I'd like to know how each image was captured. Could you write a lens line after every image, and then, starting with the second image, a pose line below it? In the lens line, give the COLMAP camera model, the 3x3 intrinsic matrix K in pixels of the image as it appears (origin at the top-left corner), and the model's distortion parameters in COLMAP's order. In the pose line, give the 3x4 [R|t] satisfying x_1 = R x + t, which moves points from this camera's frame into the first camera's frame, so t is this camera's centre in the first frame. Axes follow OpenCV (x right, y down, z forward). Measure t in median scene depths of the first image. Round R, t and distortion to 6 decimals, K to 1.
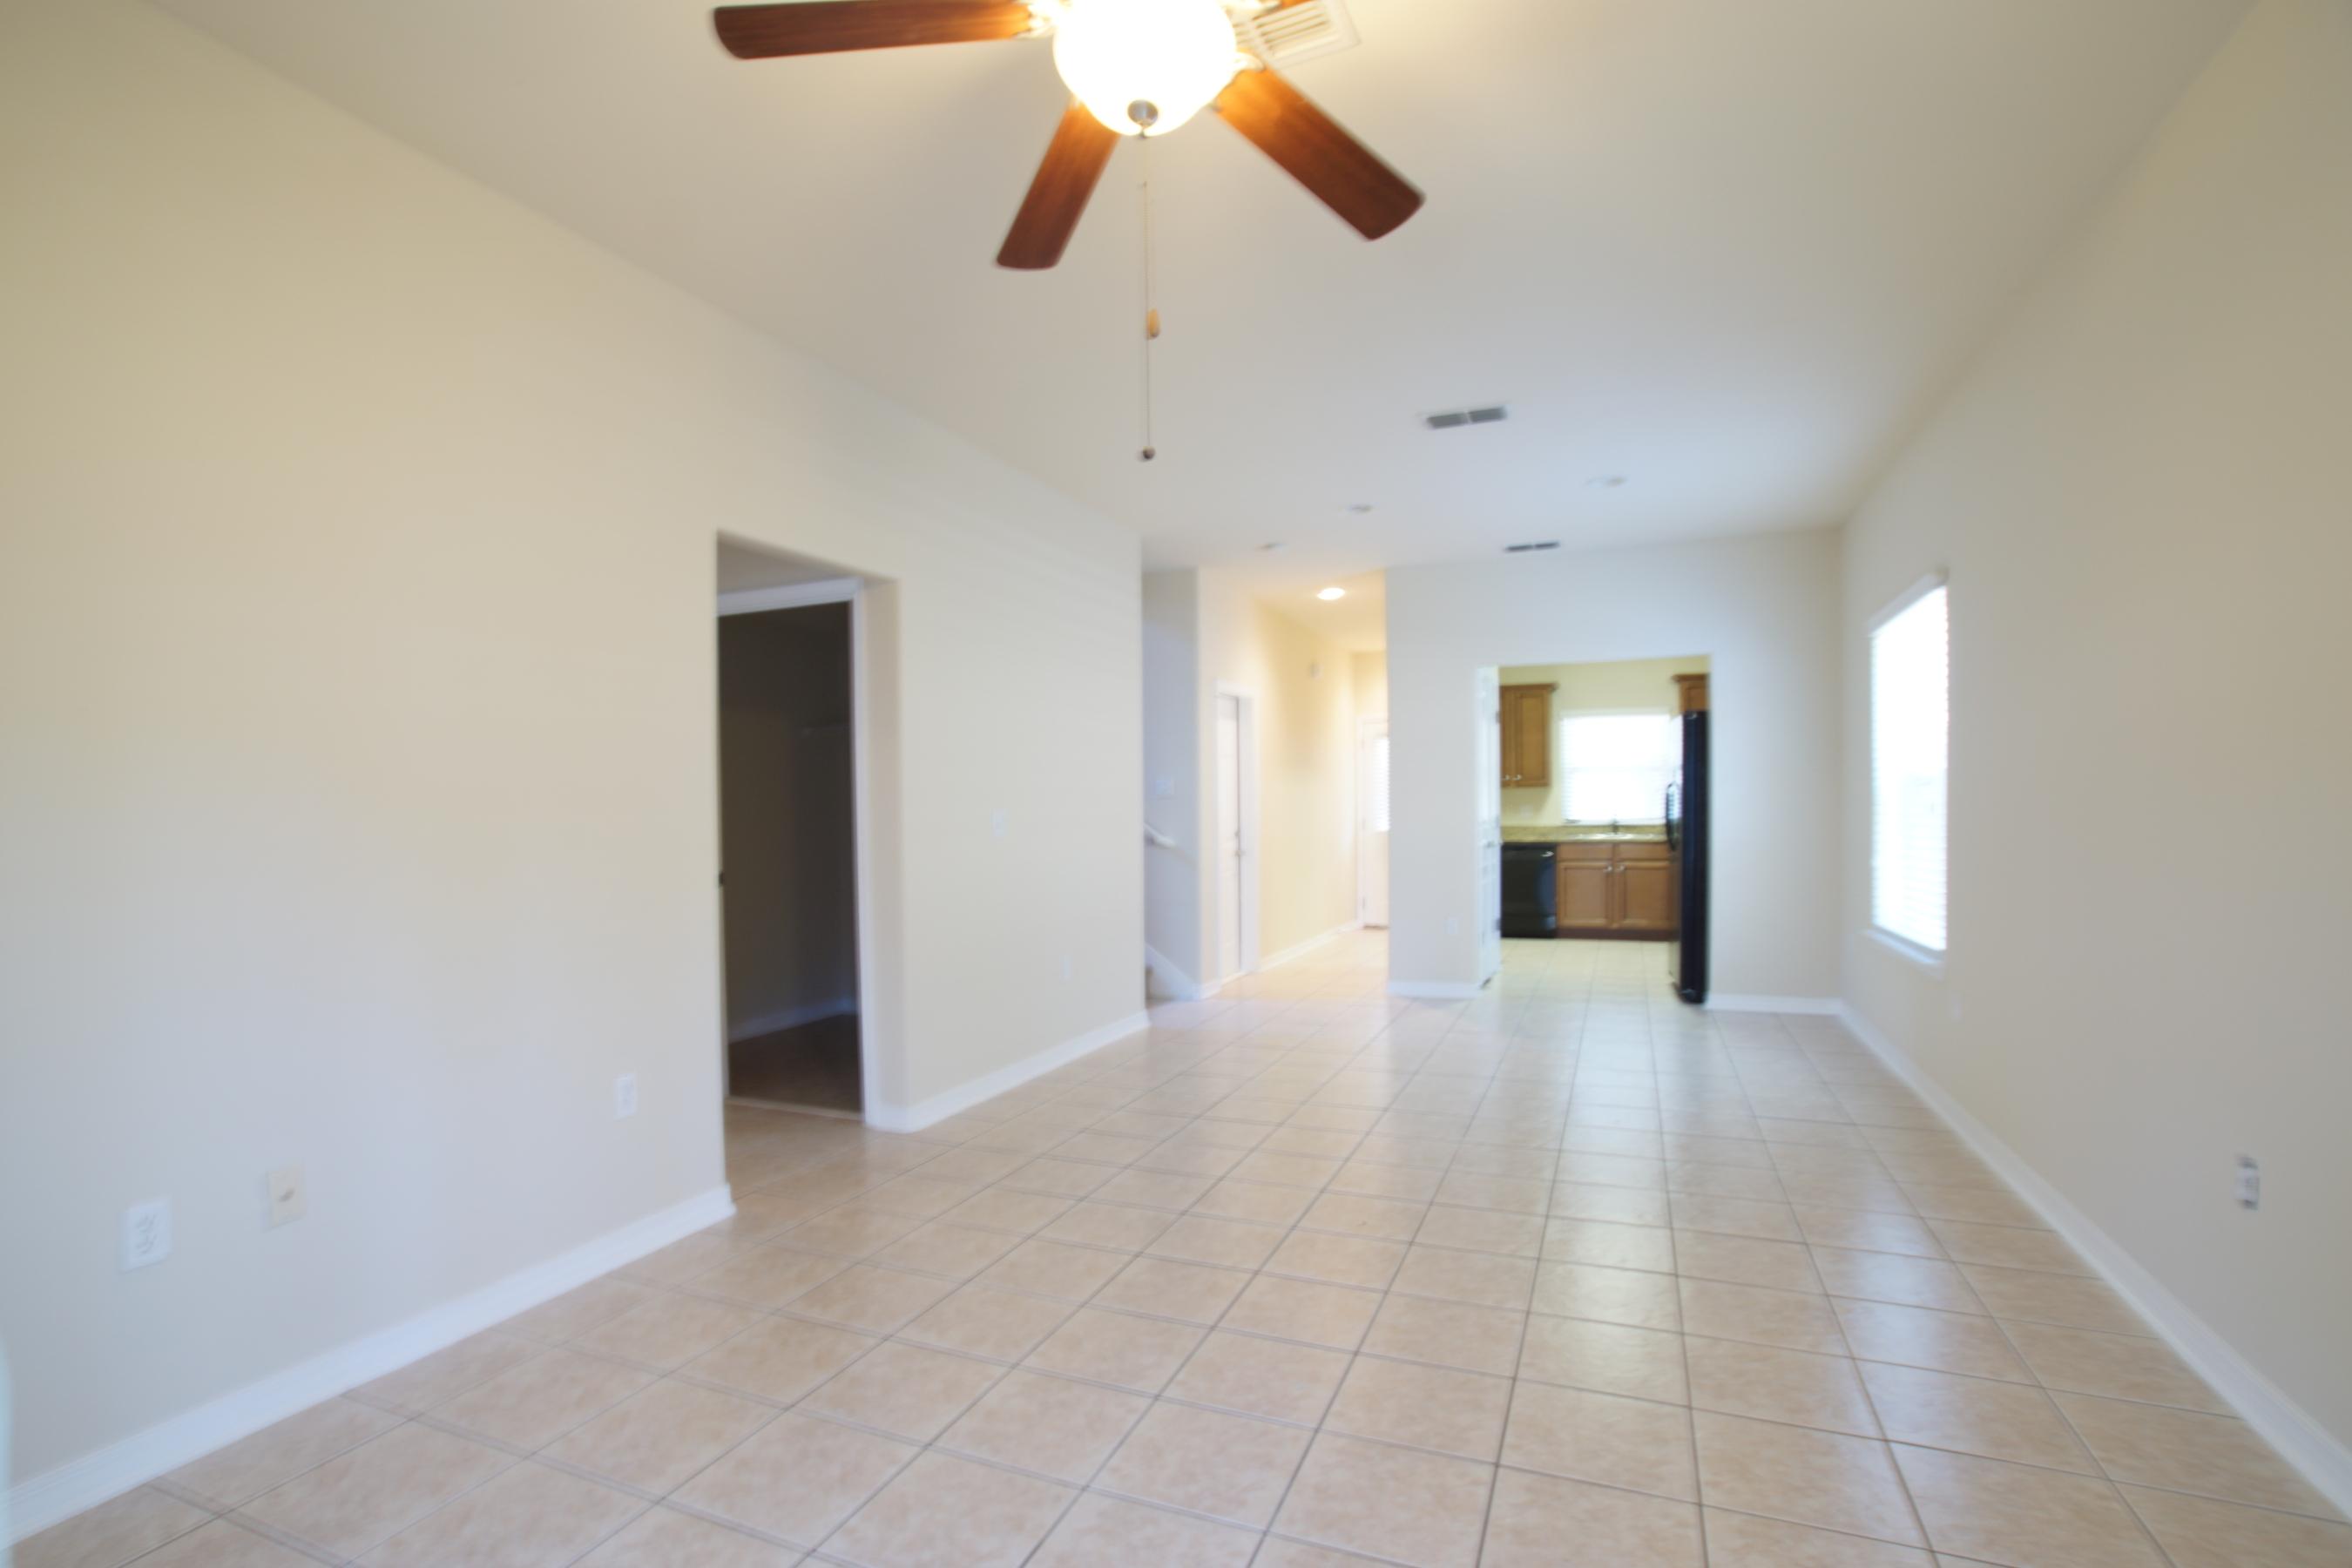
lens RADIAL K [[1117.9, 0, 1128.7], [0, 1117.9, 838.2], [0, 0, 1]] dist [-0.066813, -0.000008]
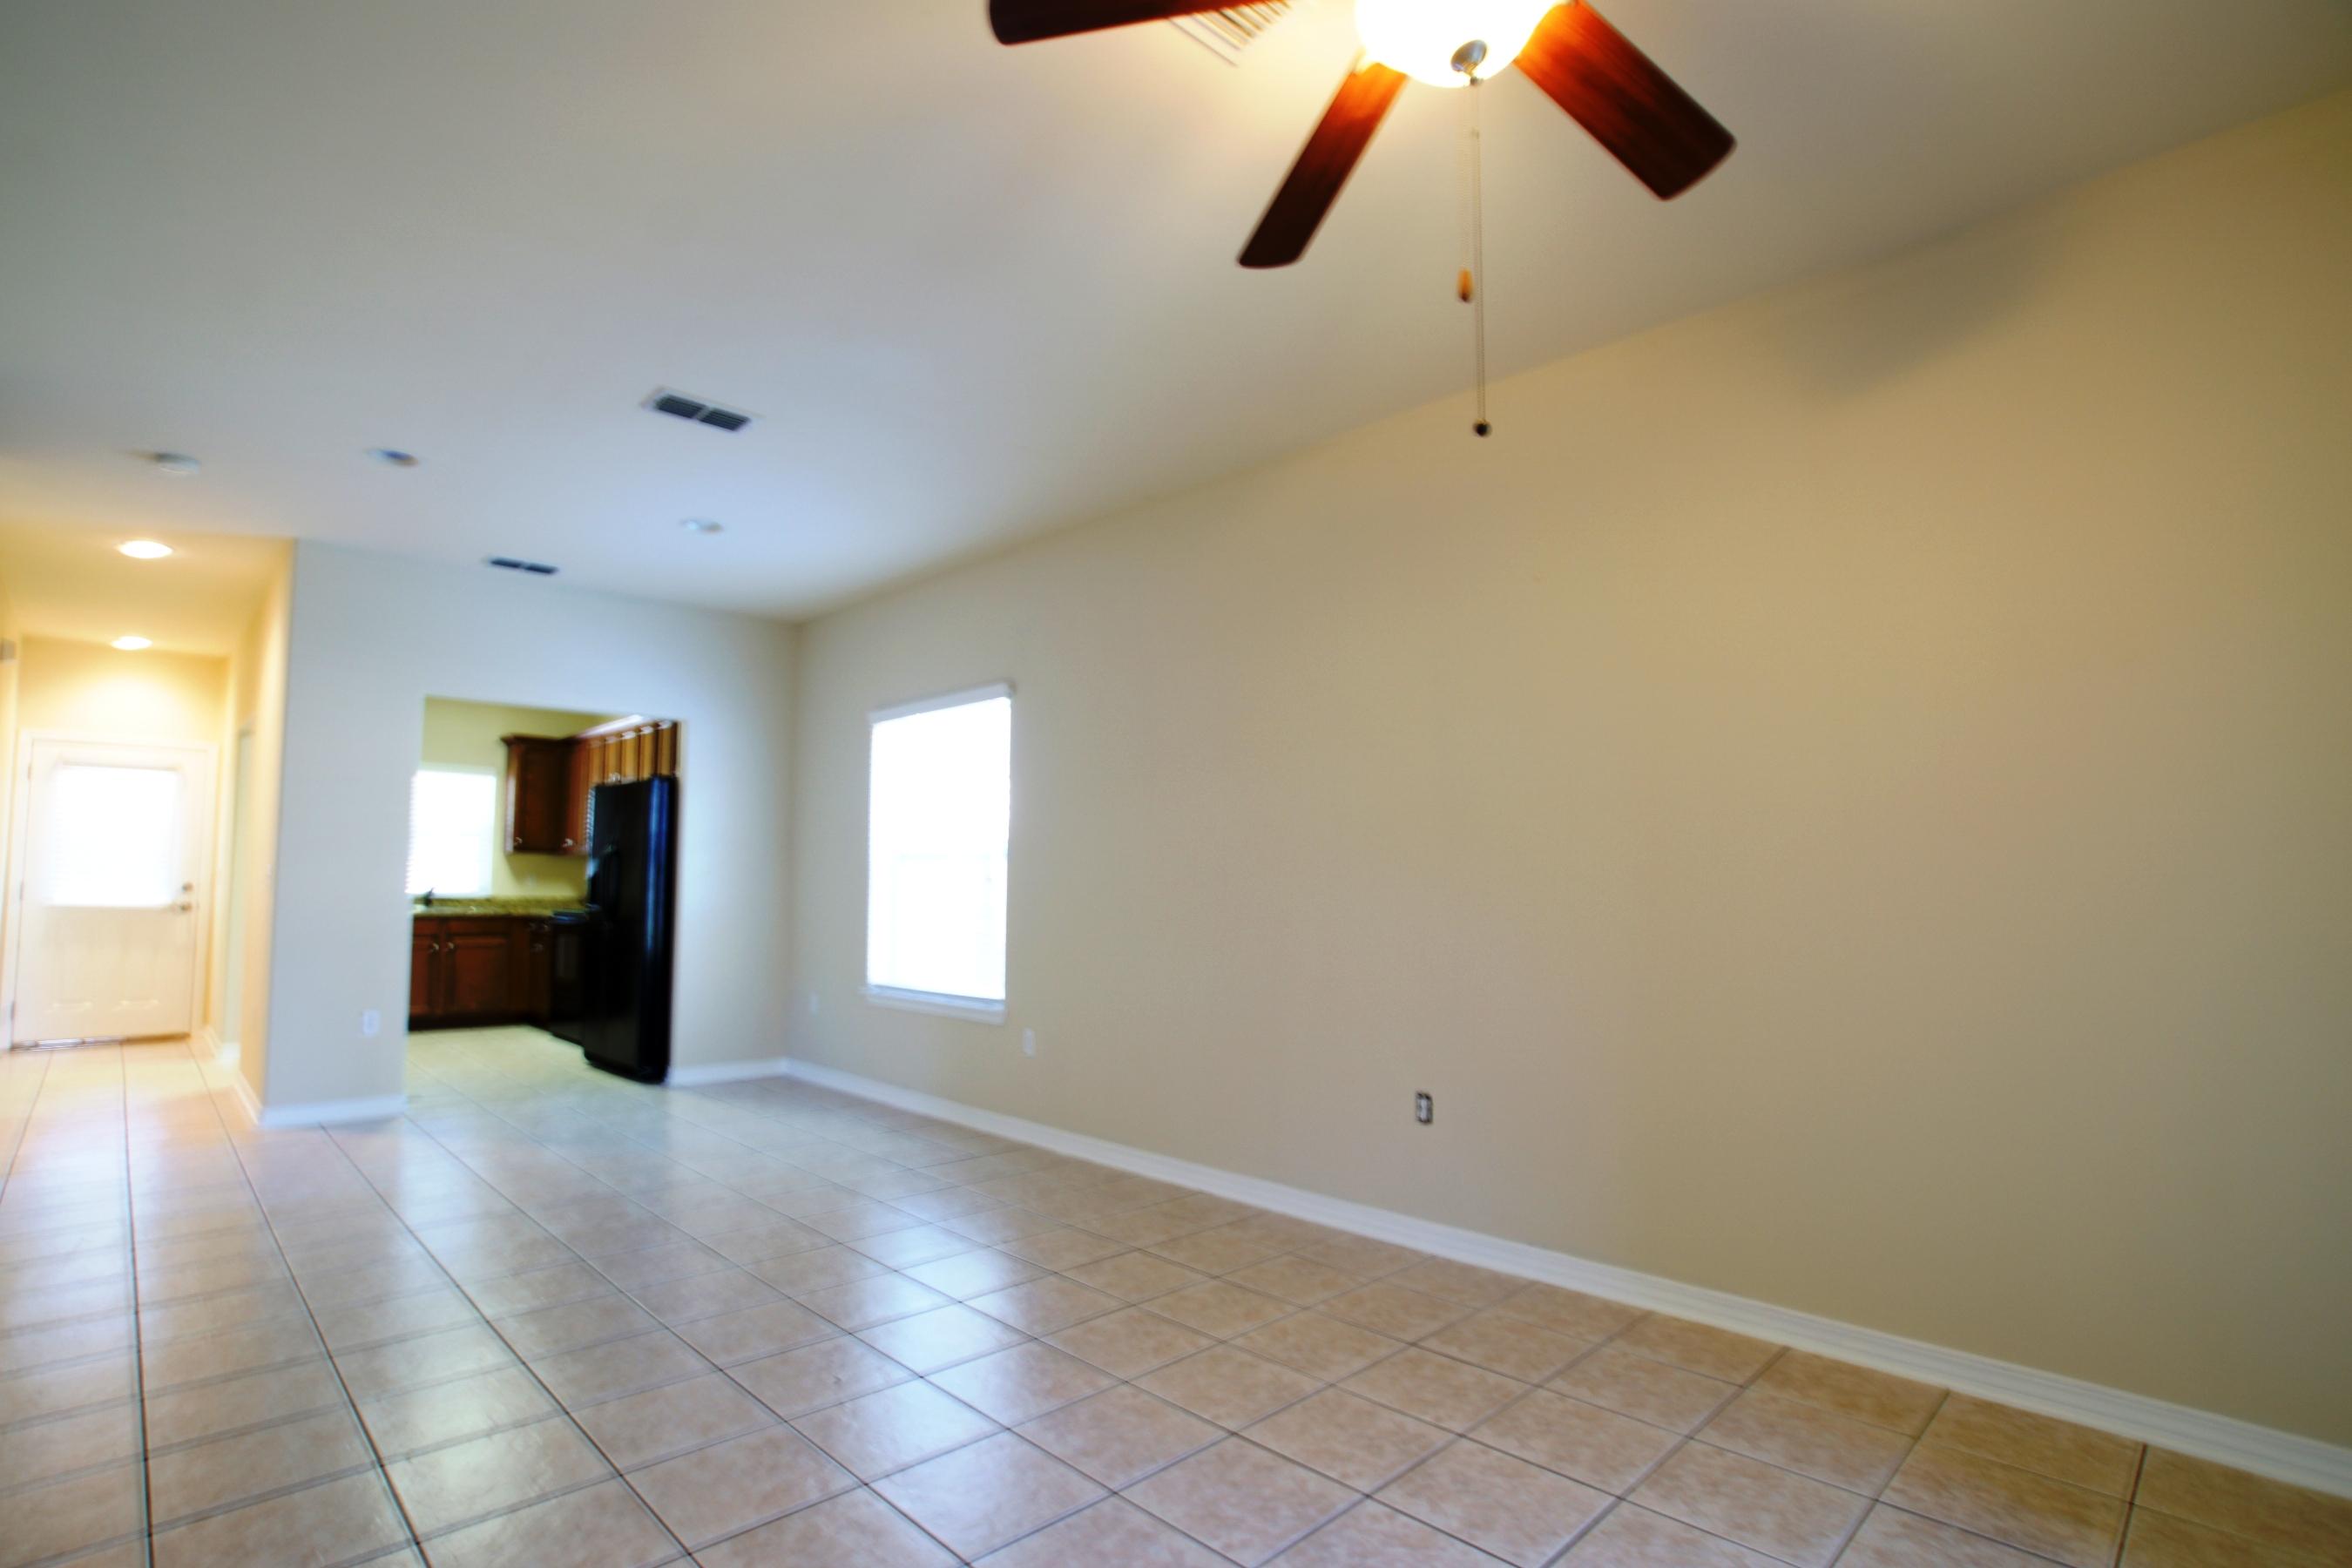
lens RADIAL K [[1136.7, 0, 1125.5], [0, 1136.7, 822.7], [0, 0, 1]] dist [-0.069544, 0.038010]
pose [[0.397153, 0.070897, 0.915010, -0.153492], [0.009182, 0.996655, -0.081209, 0.006444], [-0.917707, 0.040654, 0.395173, 0.158207]]
